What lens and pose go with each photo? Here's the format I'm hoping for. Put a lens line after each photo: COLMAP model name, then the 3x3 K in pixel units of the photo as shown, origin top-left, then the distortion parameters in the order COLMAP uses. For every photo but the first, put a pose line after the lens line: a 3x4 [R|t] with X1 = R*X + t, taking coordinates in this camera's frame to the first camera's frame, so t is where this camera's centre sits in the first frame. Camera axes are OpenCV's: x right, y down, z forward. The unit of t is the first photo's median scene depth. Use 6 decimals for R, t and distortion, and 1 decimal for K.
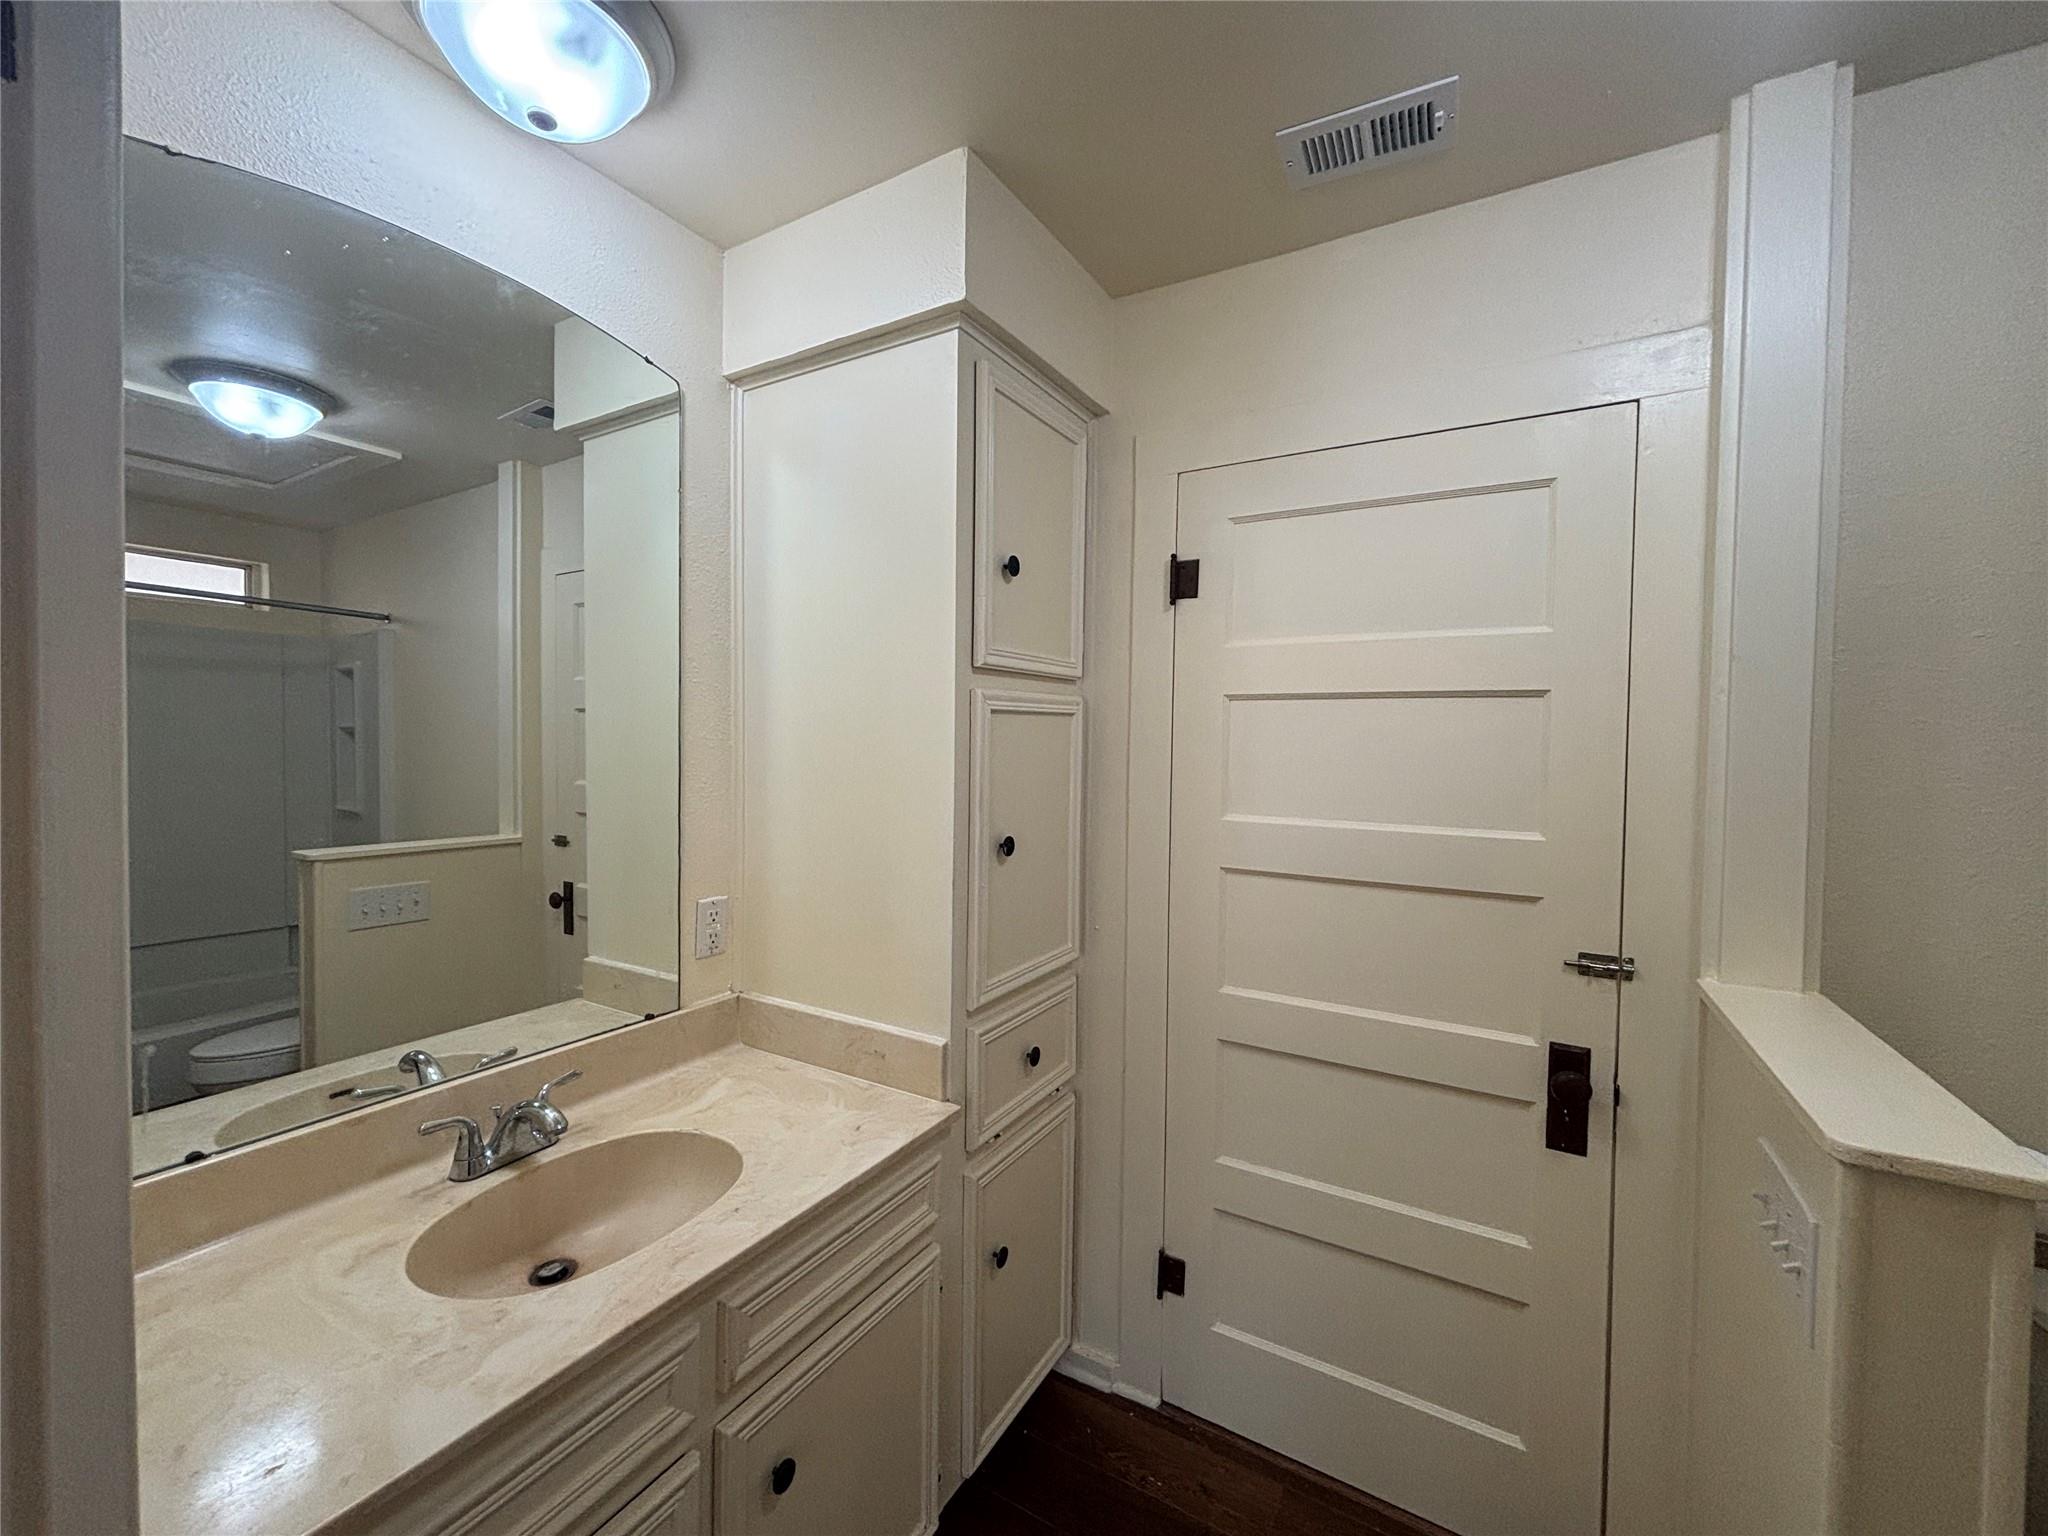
lens RADIAL K [[835.1, 0, 1026.1], [0, 835.1, 769.3], [0, 0, 1]] dist [0.001101, -0.001558]
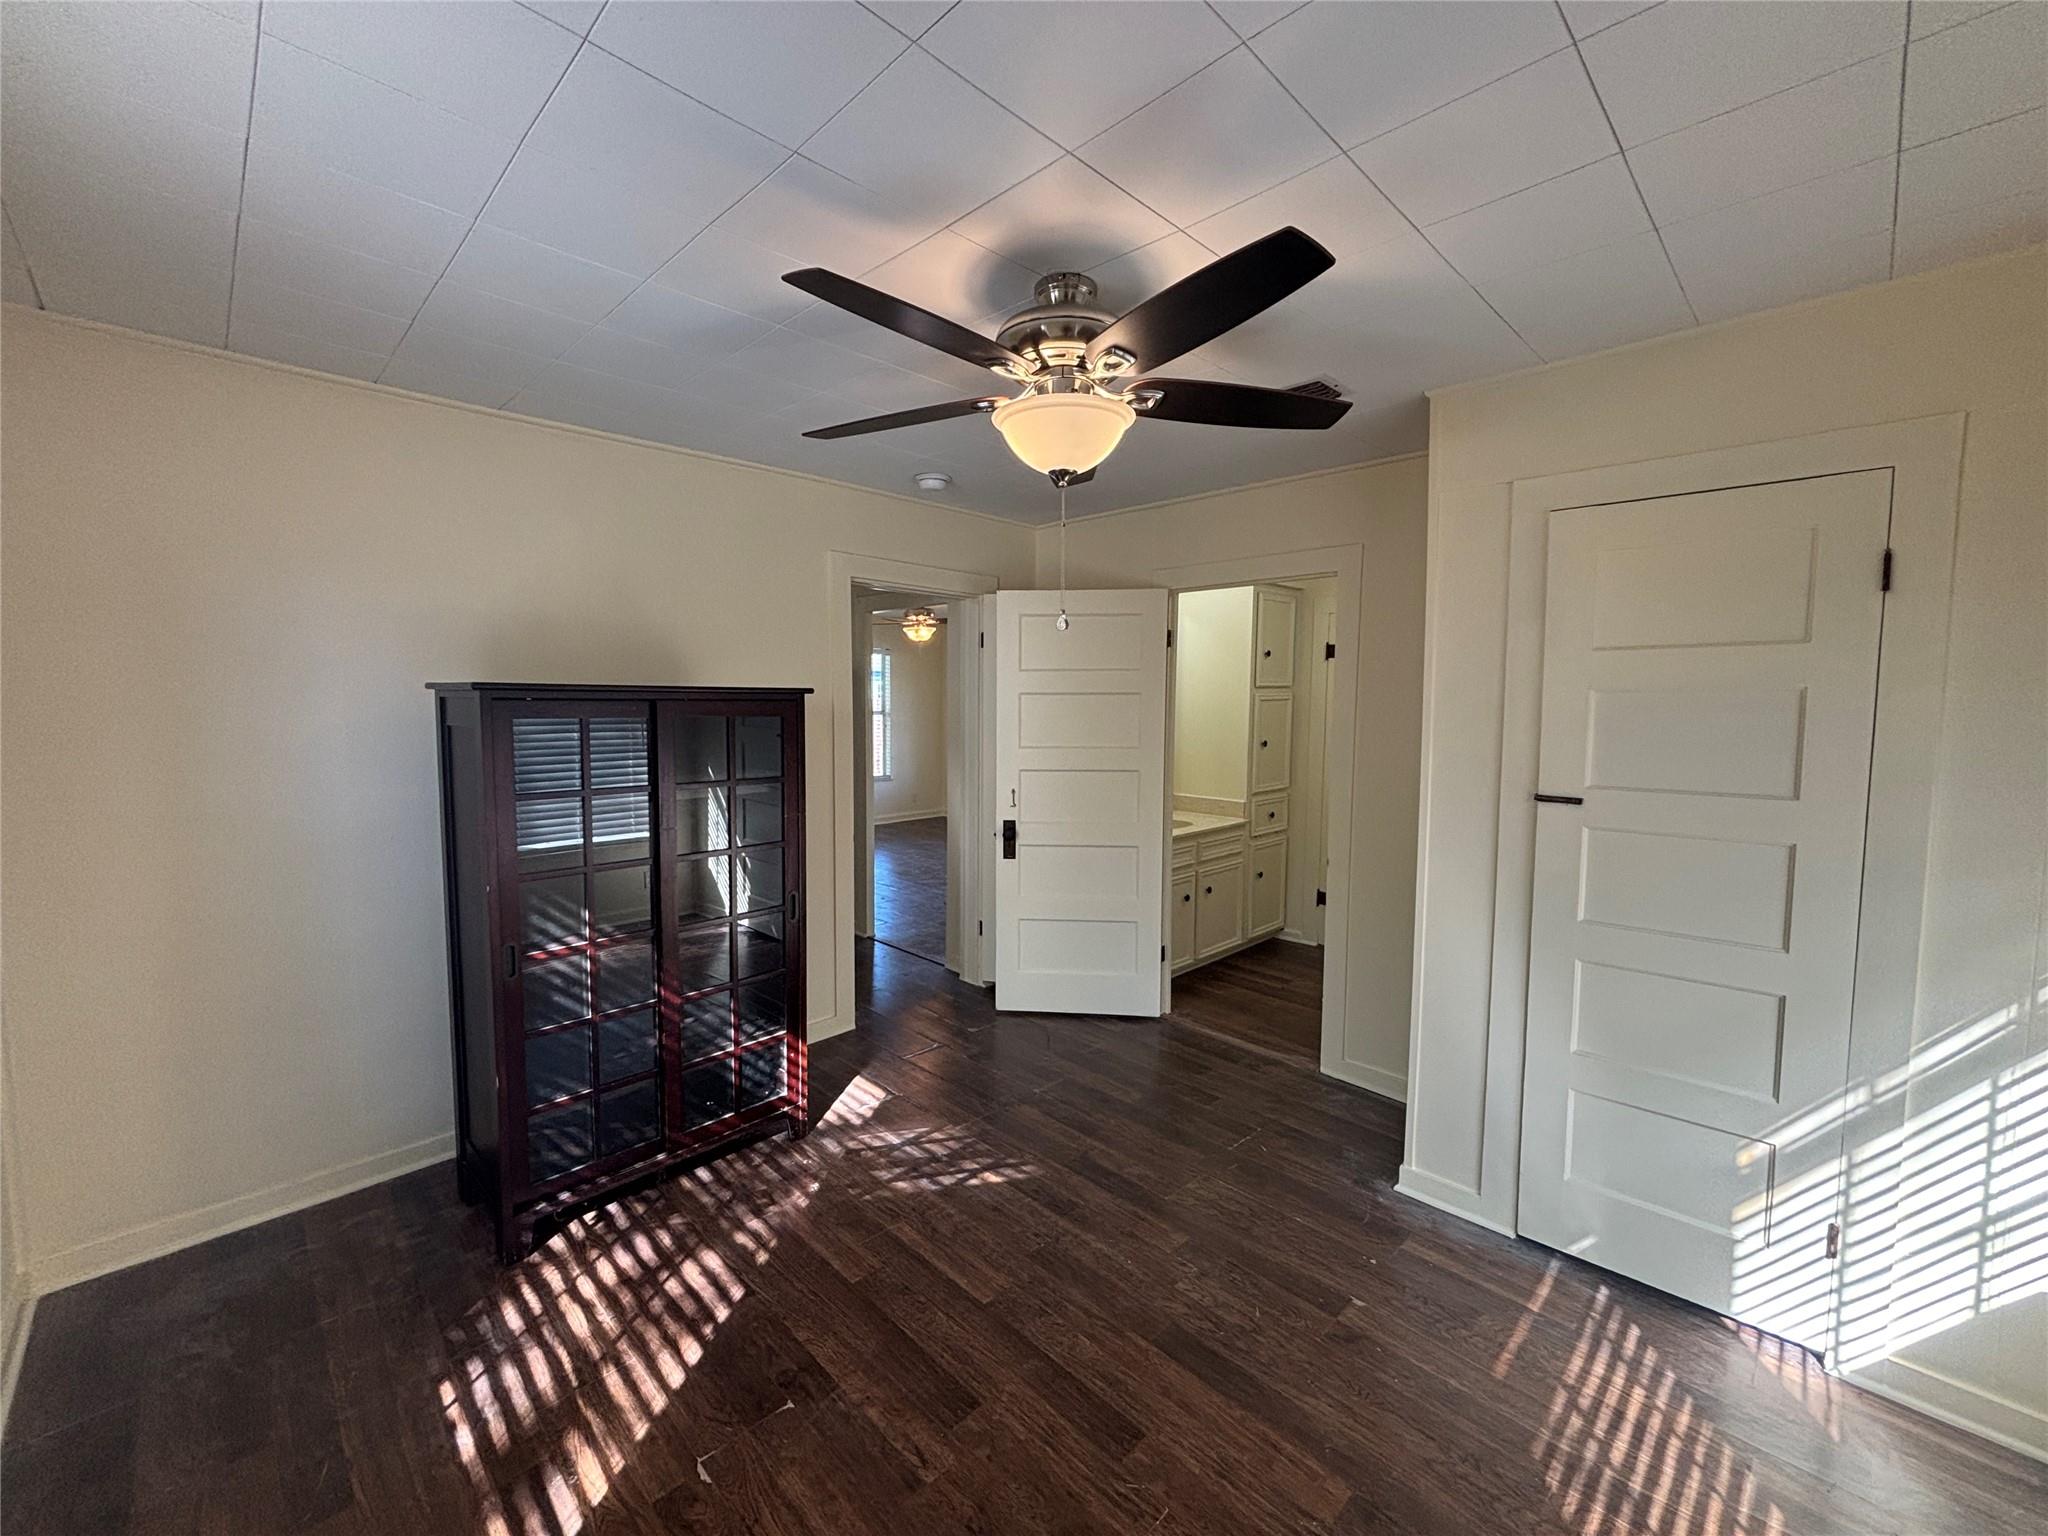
lens RADIAL K [[835.1, 0, 1027.0], [0, 835.1, 765.1], [0, 0, 1]] dist [0.001101, -0.001558]
pose [[0.967481, 0.014163, -0.252545, -0.084977], [-0.002428, 0.998905, 0.046717, 0.026645], [0.252931, -0.044585, 0.966457, -2.053849]]
